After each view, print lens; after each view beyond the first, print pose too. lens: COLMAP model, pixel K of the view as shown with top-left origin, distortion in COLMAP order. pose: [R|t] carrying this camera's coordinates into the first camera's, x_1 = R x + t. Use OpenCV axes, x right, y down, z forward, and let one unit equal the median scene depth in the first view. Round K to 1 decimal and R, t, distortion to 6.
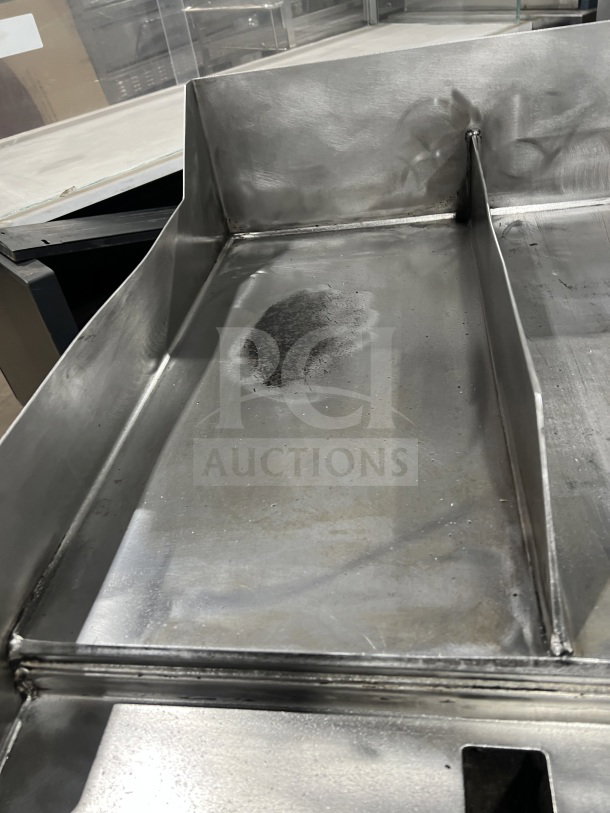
lens RADIAL K [[616.7, 0, 300.6], [0, 616.7, 401.0], [0, 0, 1]] dist [0.026912, -0.029654]
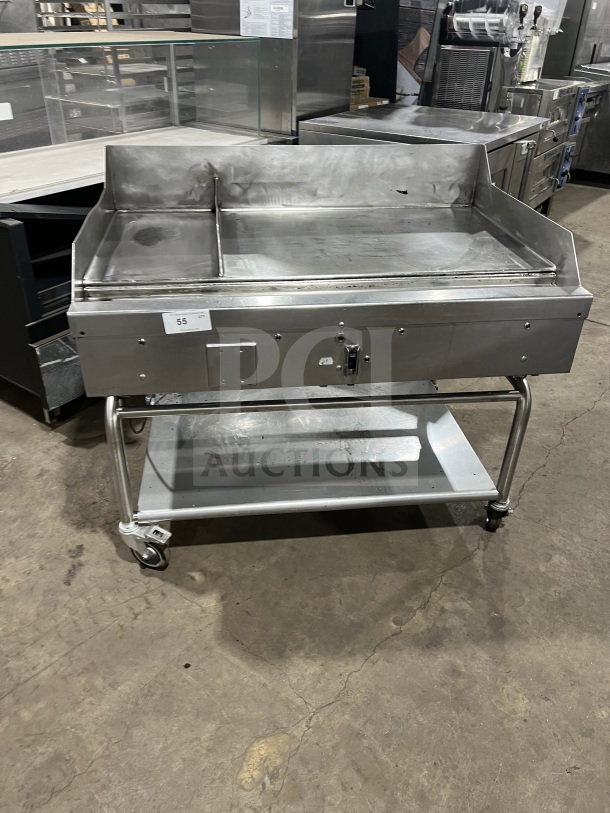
lens RADIAL K [[616.7, 0, 305.2], [0, 616.7, 405.6], [0, 0, 1]] dist [0.026912, -0.029654]
pose [[0.949786, 0.004370, 0.312869, -0.181918], [0.030158, 0.993969, -0.105436, 0.804699], [-0.311442, 0.109577, 0.943926, -1.478775]]
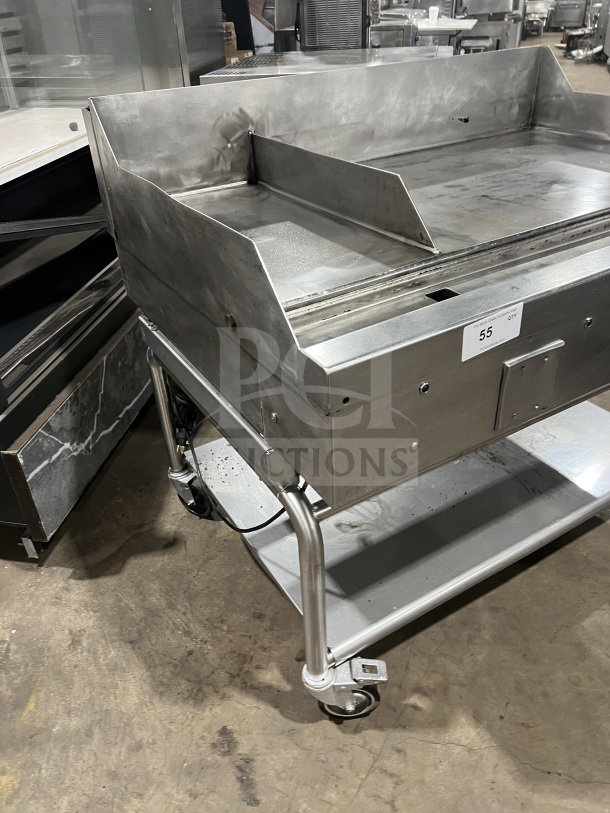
lens RADIAL K [[616.7, 0, 305.7], [0, 616.7, 413.2], [0, 0, 1]] dist [0.026912, -0.029654]
pose [[0.770534, -0.253765, 0.584706, -0.823447], [0.330700, 0.943367, -0.026375, 0.419351], [-0.544899, 0.213685, 0.810817, -0.356293]]
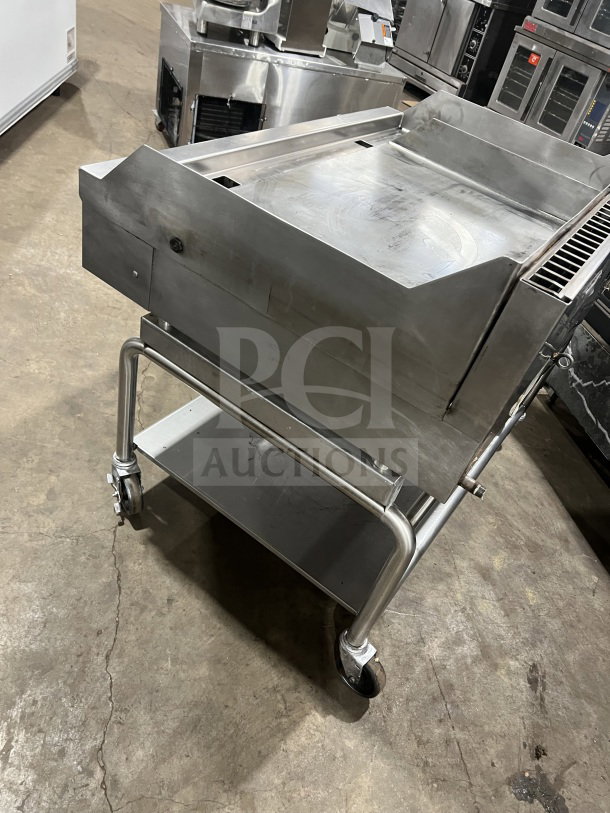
lens RADIAL K [[616.7, 0, 308.4], [0, 616.7, 406.9], [0, 0, 1]] dist [0.026912, -0.029654]
pose [[-0.475913, 0.613937, -0.629752, 2.278882], [-0.649572, 0.237366, 0.722297, -1.020999], [0.592927, 0.752820, 0.285831, 0.335200]]
